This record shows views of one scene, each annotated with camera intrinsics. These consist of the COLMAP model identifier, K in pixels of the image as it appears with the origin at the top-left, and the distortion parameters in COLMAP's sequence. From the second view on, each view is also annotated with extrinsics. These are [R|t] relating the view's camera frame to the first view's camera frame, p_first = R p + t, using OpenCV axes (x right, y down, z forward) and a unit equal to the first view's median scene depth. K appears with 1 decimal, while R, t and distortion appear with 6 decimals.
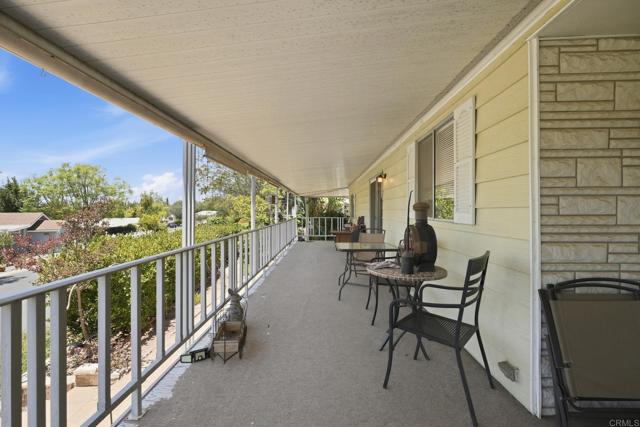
lens RADIAL K [[294.2, 0, 315.4], [0, 294.2, 211.9], [0, 0, 1]] dist [-0.001552, 0.000023]
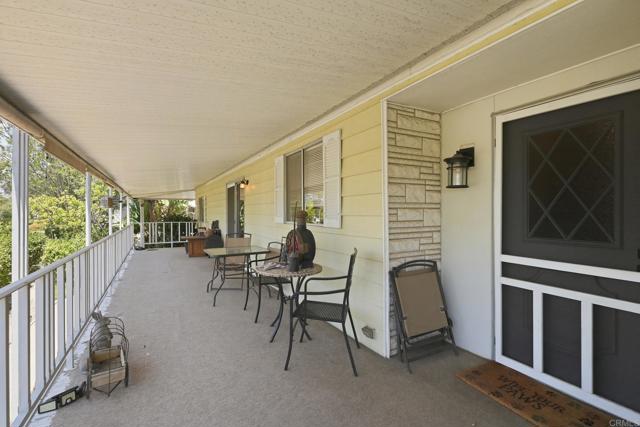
lens RADIAL K [[294.2, 0, 317.1], [0, 294.2, 214.3], [0, 0, 1]] dist [-0.001552, 0.000023]
pose [[0.858208, -0.006475, 0.513262, -0.216984], [0.006586, 0.999977, 0.001603, -0.020946], [-0.513261, 0.002005, 0.858230, -0.062434]]
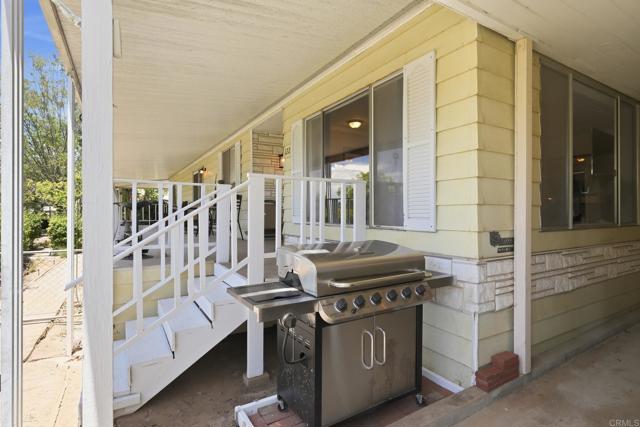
lens RADIAL K [[331.8, 0, 321.4], [0, 331.8, 211.5], [0, 0, 1]] dist [0.000075, -0.000306]
pose [[0.839363, -0.003587, 0.543559, -0.476876], [0.007579, 0.999958, -0.005105, 0.268742], [-0.543518, 0.008404, 0.839355, -1.901966]]
